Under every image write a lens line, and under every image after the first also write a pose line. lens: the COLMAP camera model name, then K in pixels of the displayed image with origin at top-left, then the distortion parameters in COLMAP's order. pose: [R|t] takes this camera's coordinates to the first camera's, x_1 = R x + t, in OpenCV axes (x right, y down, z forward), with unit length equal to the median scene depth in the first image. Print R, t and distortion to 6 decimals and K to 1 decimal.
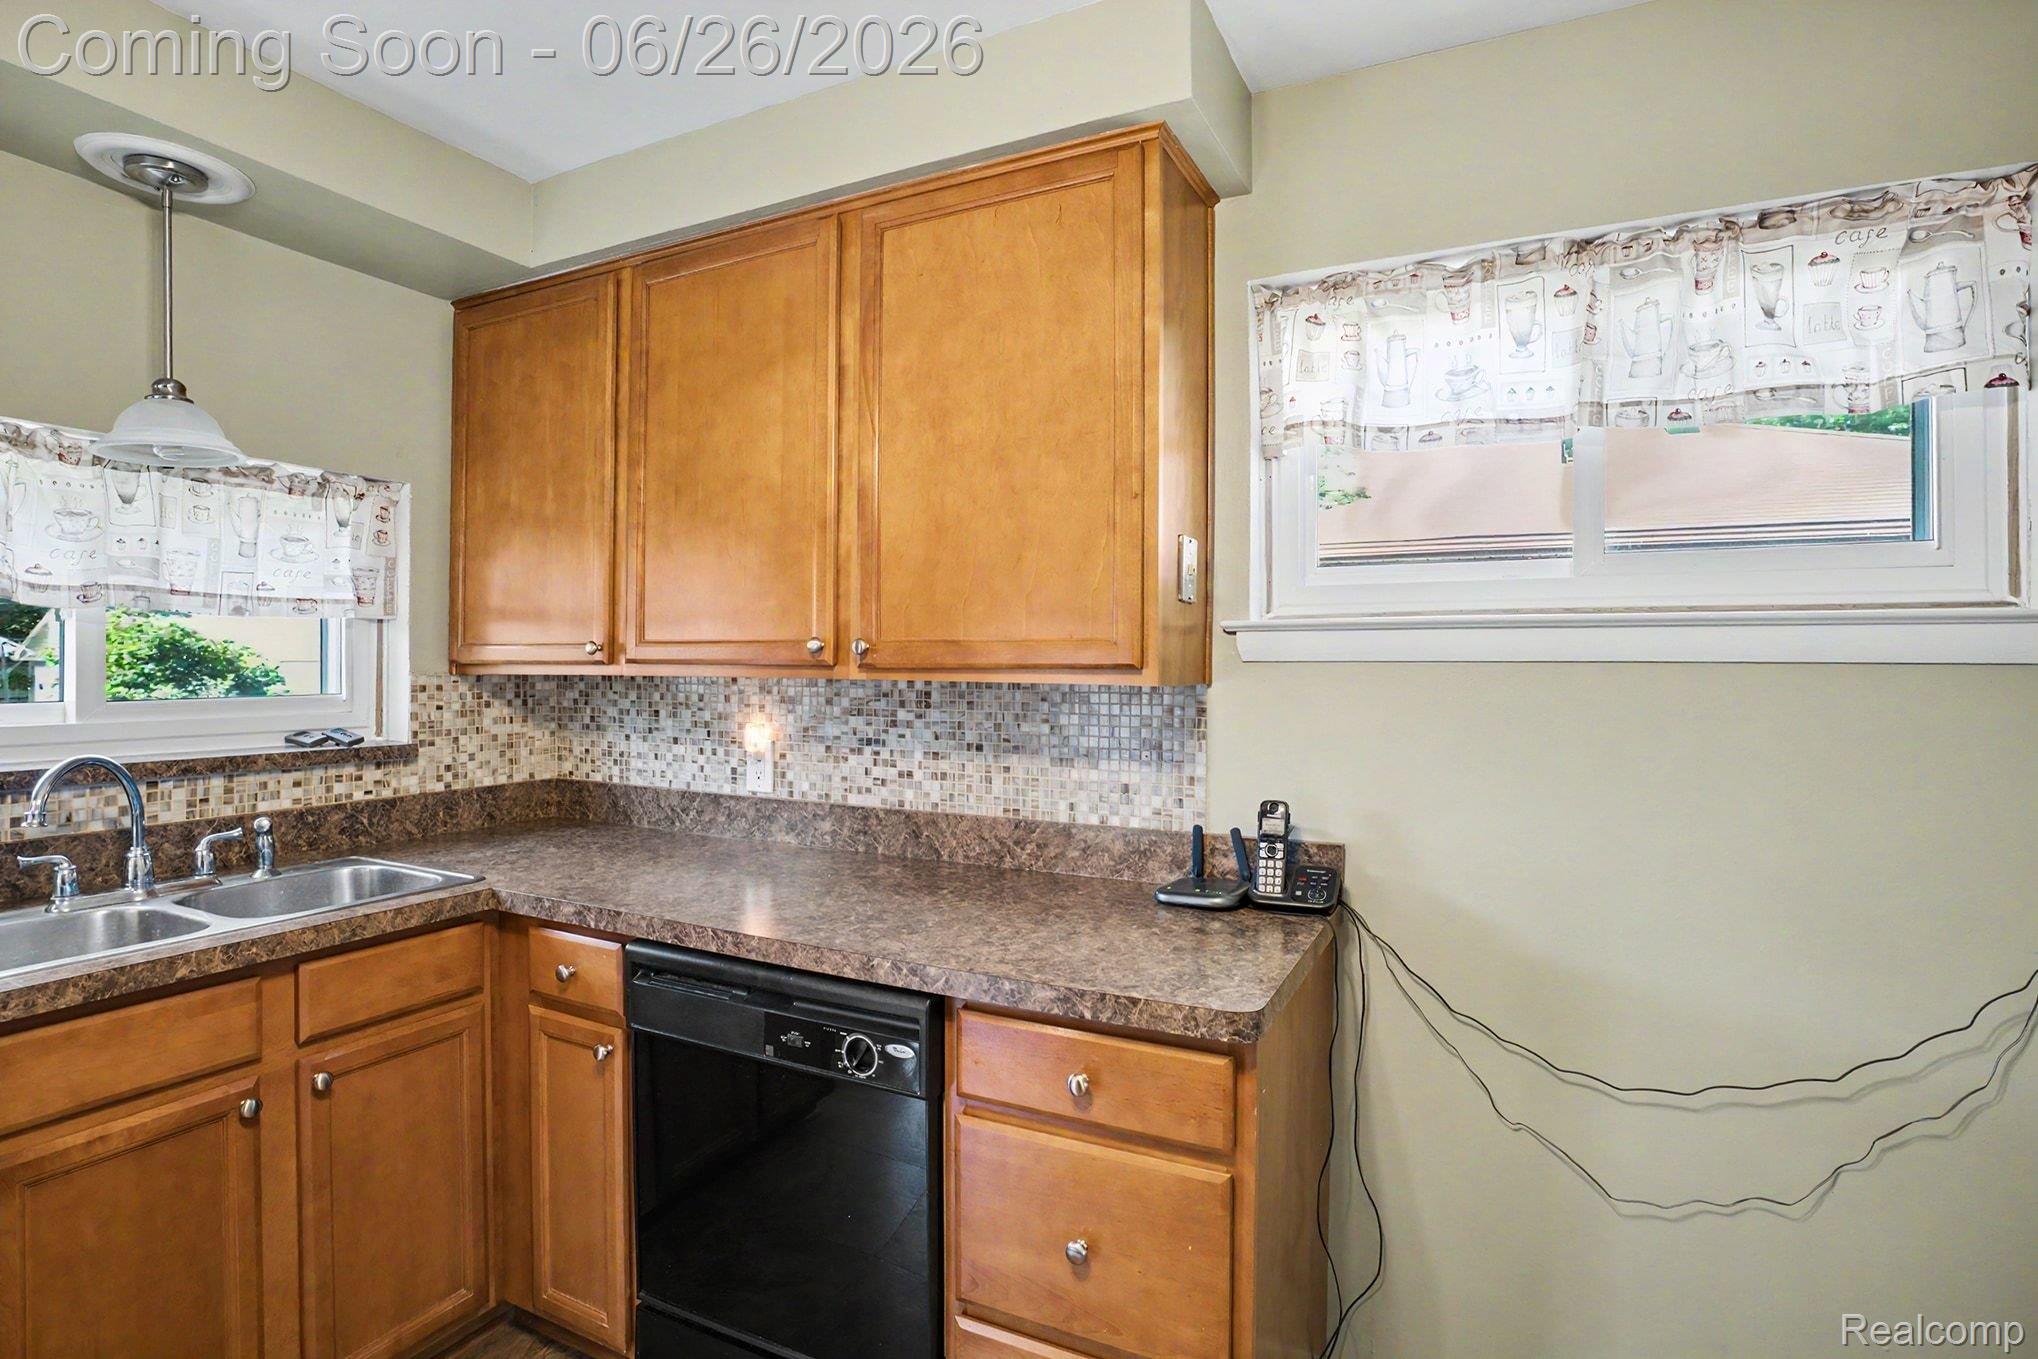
lens RADIAL K [[997.8, 0, 1021.8], [0, 997.8, 667.1], [0, 0, 1]] dist [-0.027239, 0.001006]
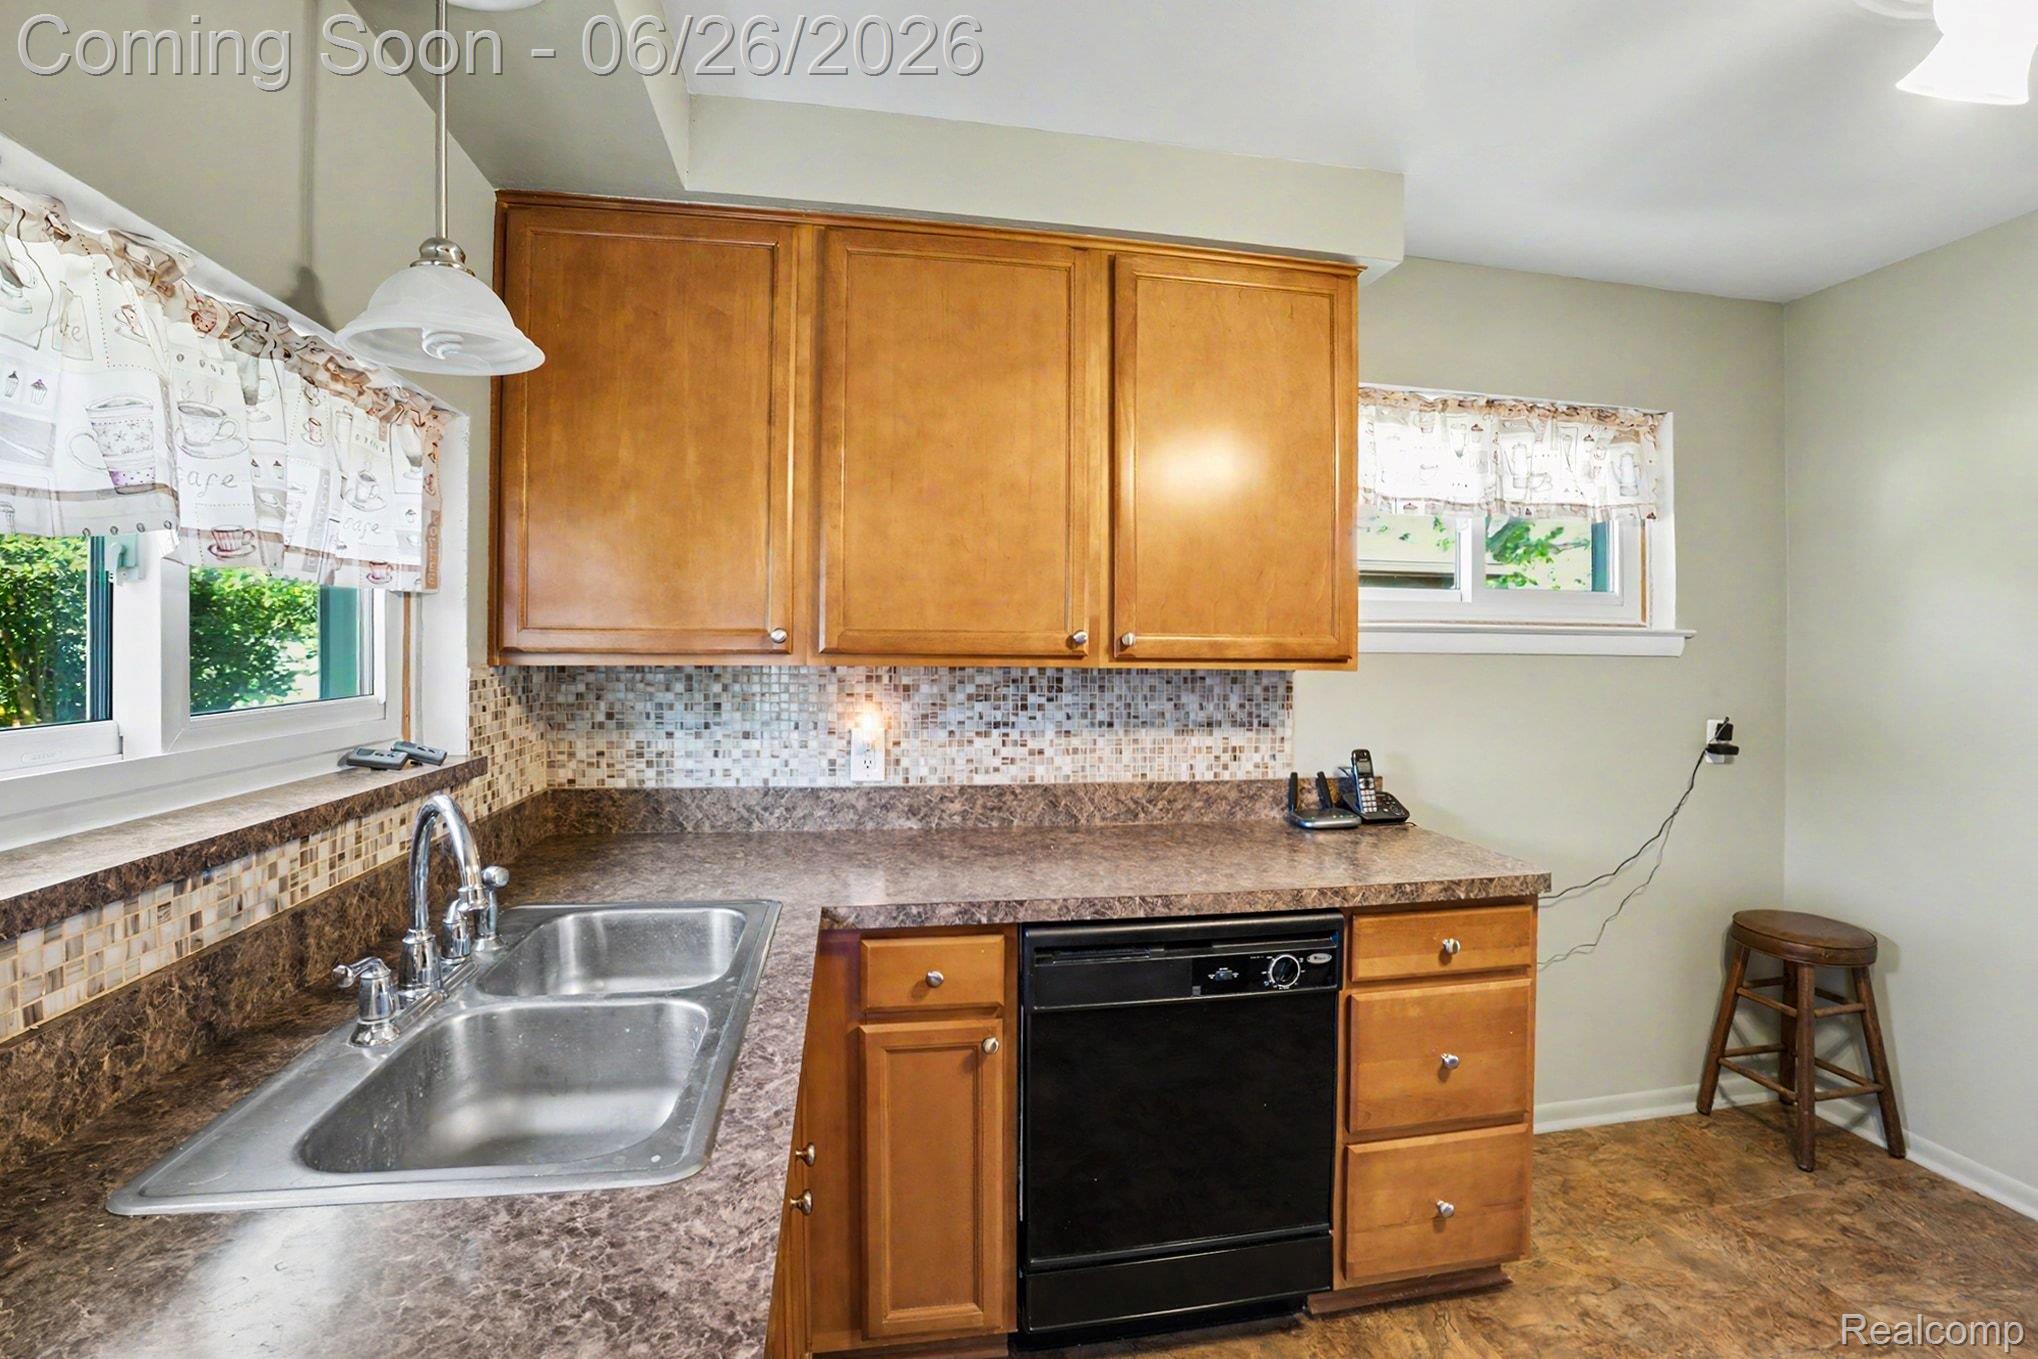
lens RADIAL K [[921.3, 0, 968.6], [0, 921.3, 658.4], [0, 0, 1]] dist [-0.047358, -0.000011]
pose [[0.801156, -0.004407, 0.598439, -0.789259], [-0.002917, 0.999932, 0.011269, -0.008406], [-0.598449, -0.010774, 0.801089, 0.222598]]
